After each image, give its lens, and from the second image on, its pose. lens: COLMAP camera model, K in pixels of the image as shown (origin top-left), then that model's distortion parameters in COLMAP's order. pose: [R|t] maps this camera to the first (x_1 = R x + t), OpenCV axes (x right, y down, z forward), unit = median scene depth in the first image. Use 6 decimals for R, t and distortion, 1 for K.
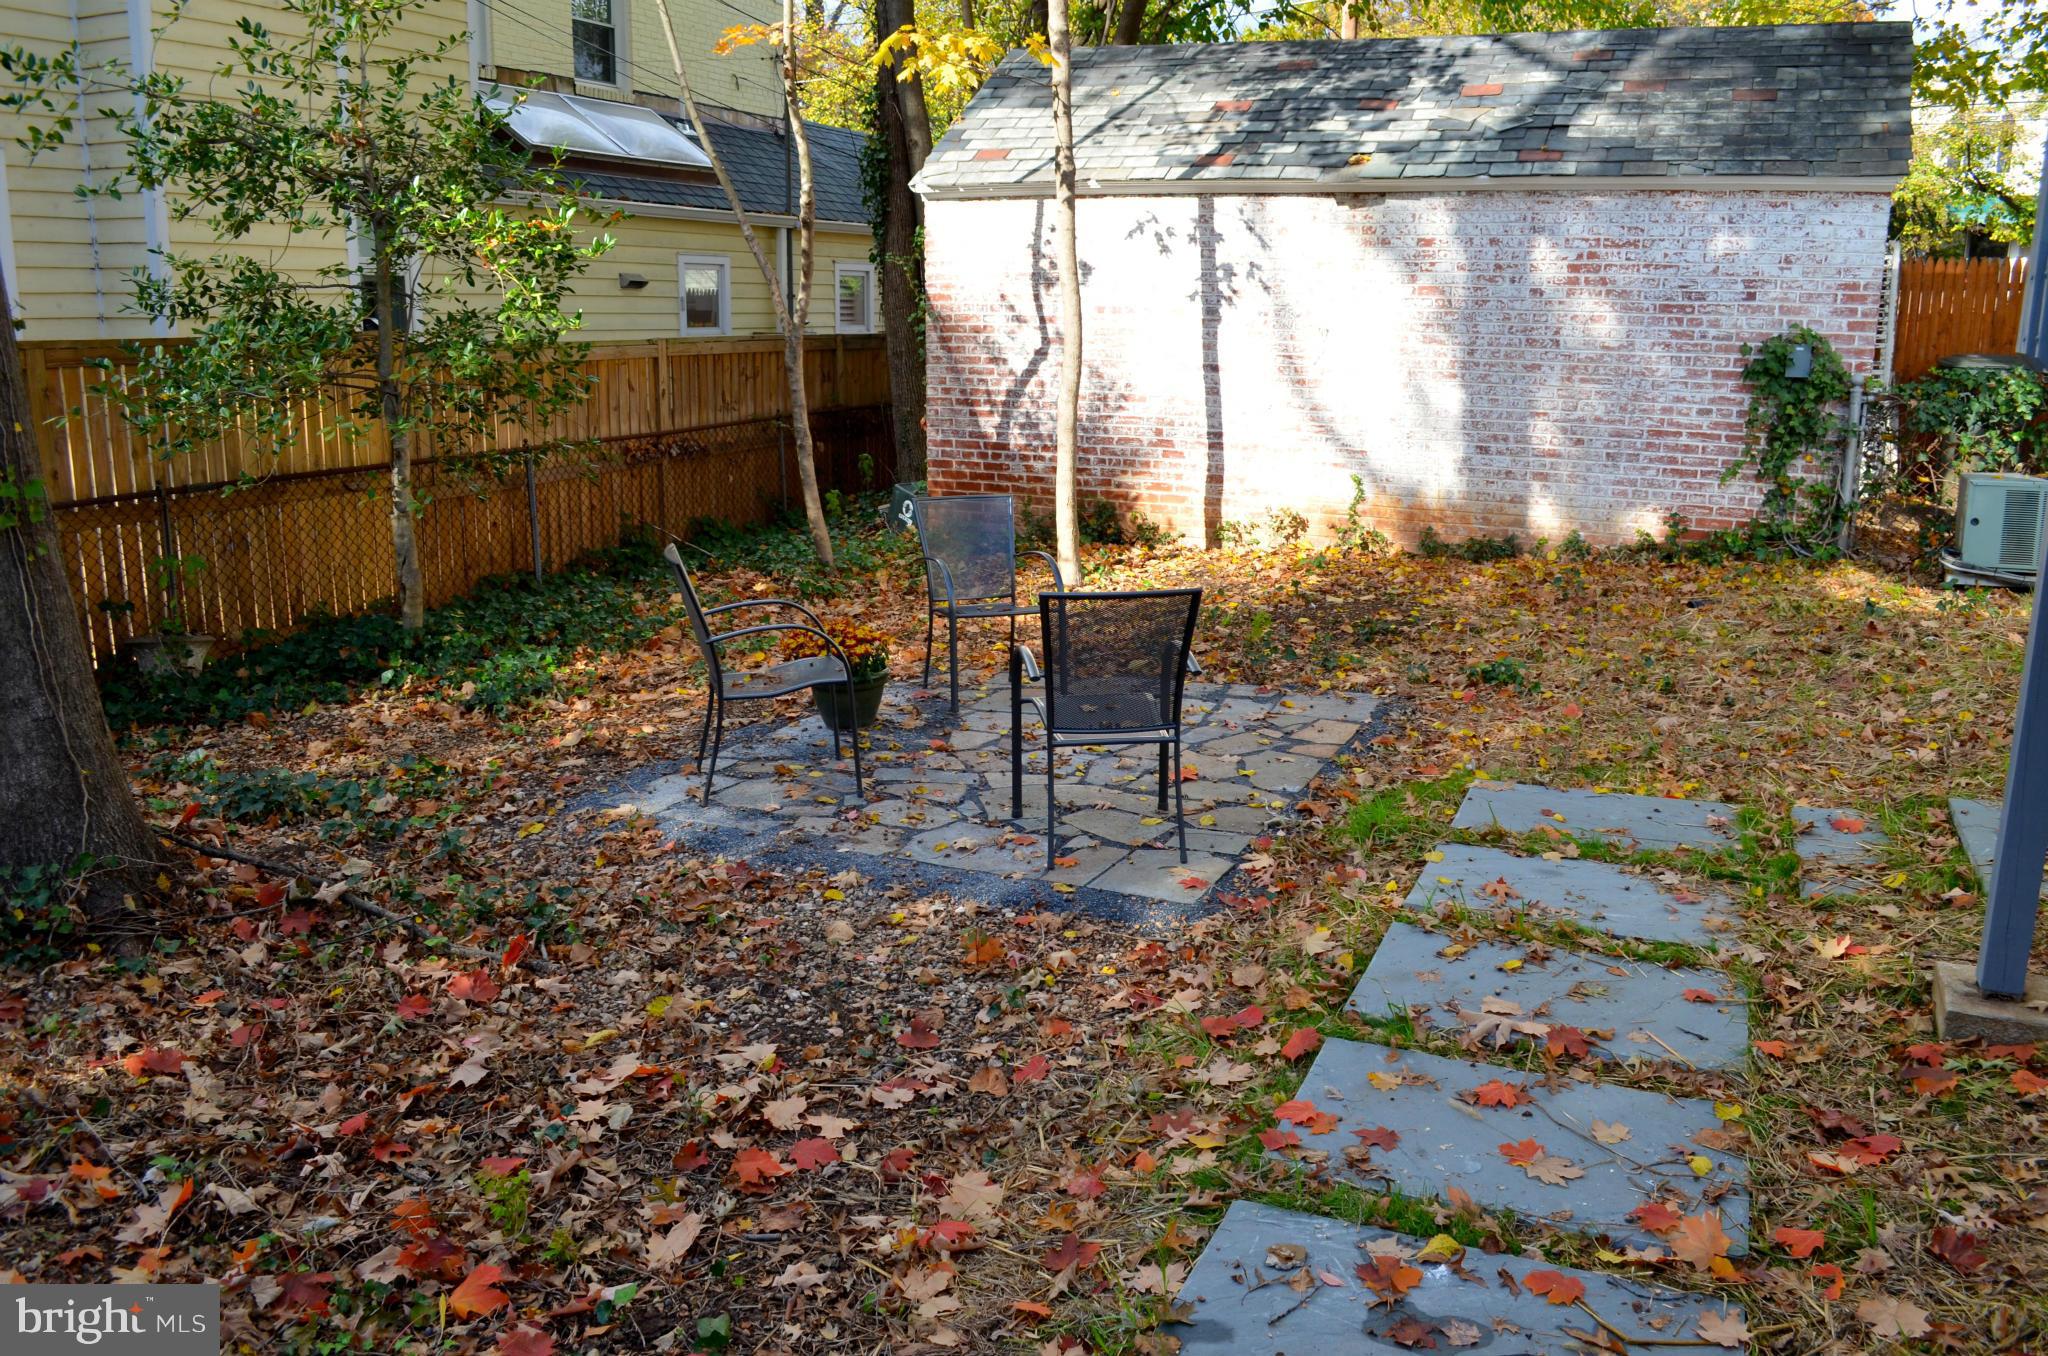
lens RADIAL K [[1612.0, 0, 1046.8], [0, 1612.0, 692.9], [0, 0, 1]] dist [-0.079926, 0.013696]
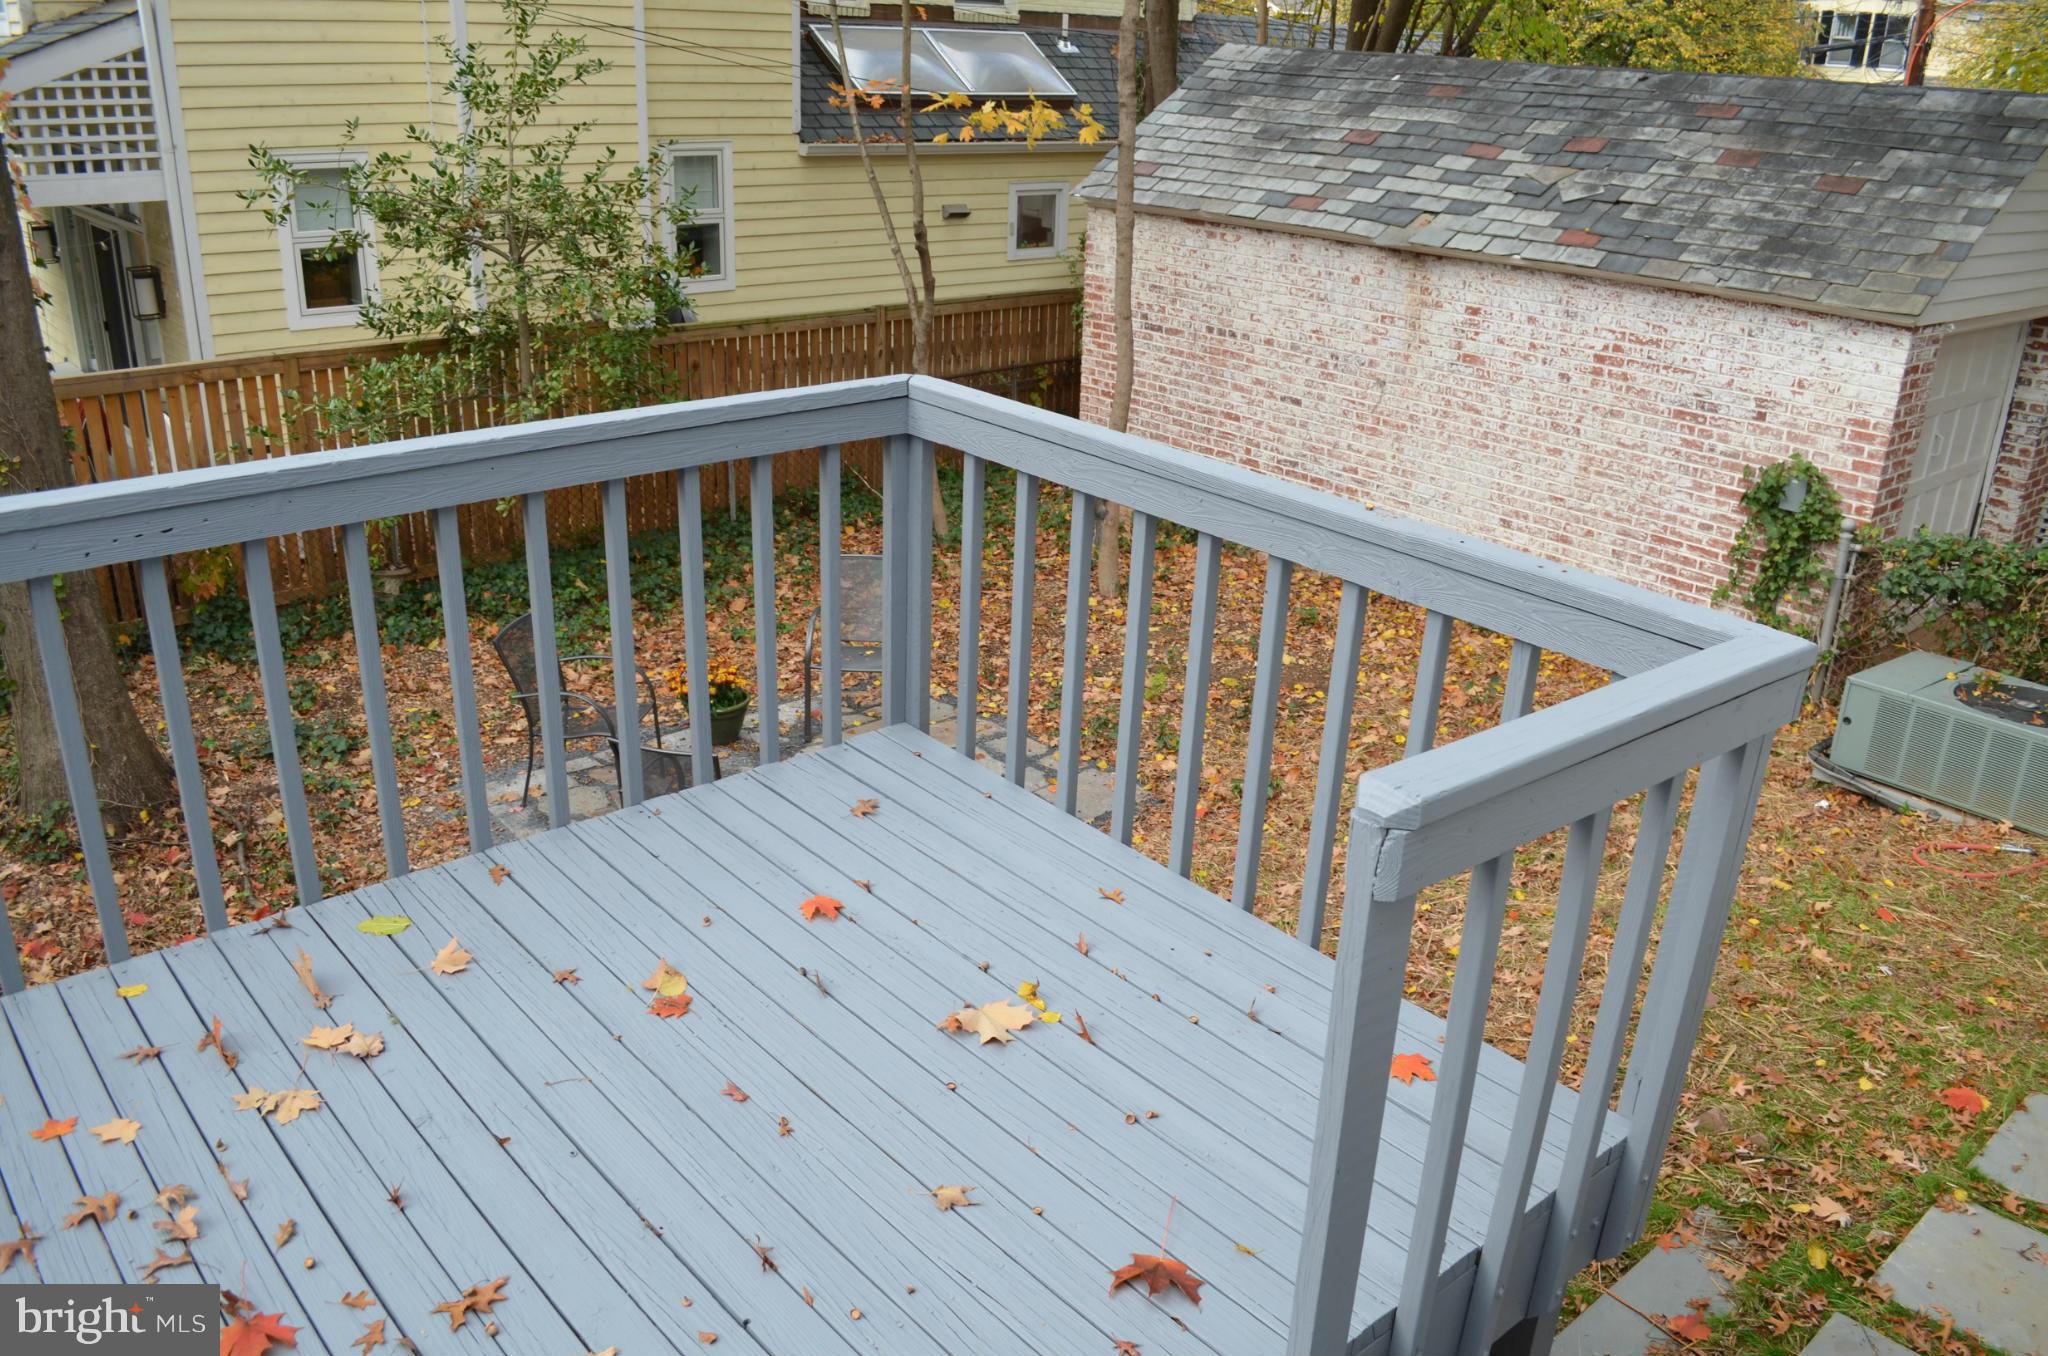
lens RADIAL K [[1612.0, 0, 1046.8], [0, 1612.0, 692.9], [0, 0, 1]] dist [-0.079926, 0.013696]
pose [[0.910098, 0.175136, -0.375564, 0.428928], [-0.120674, 0.979031, 0.164120, -0.187833], [0.396432, -0.104044, 0.912149, -0.041764]]
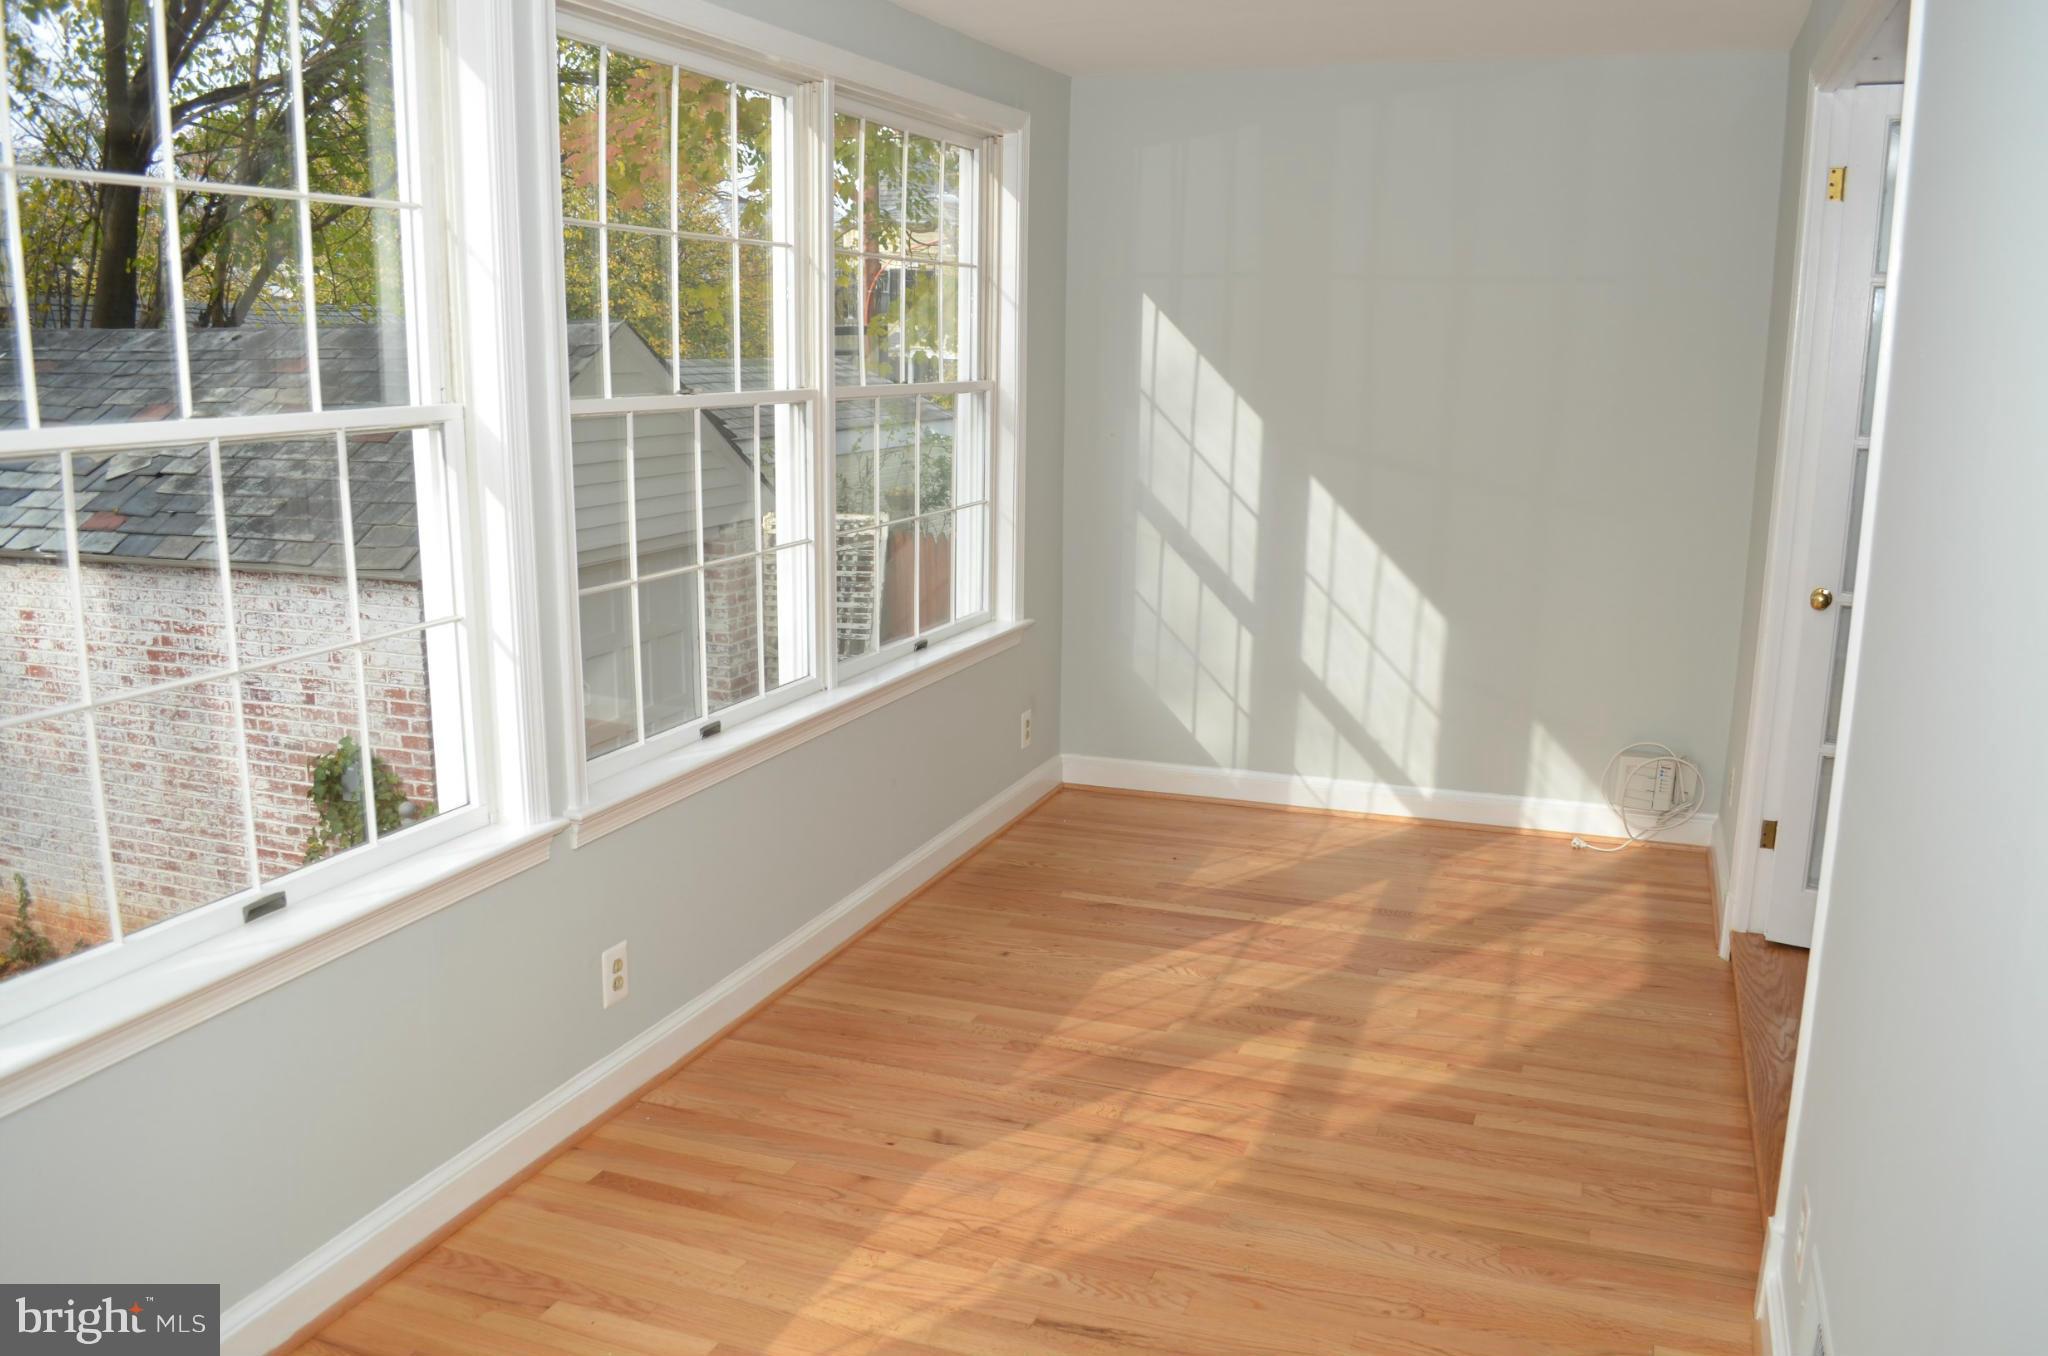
lens RADIAL K [[1612.0, 0, 1046.8], [0, 1612.0, 692.9], [0, 0, 1]] dist [-0.079926, 0.013696]
pose [[0.998400, -0.018520, 0.053433, 0.759114], [0.019436, 0.999672, -0.016673, -0.226635], [-0.053107, 0.017685, 0.998432, 0.159003]]
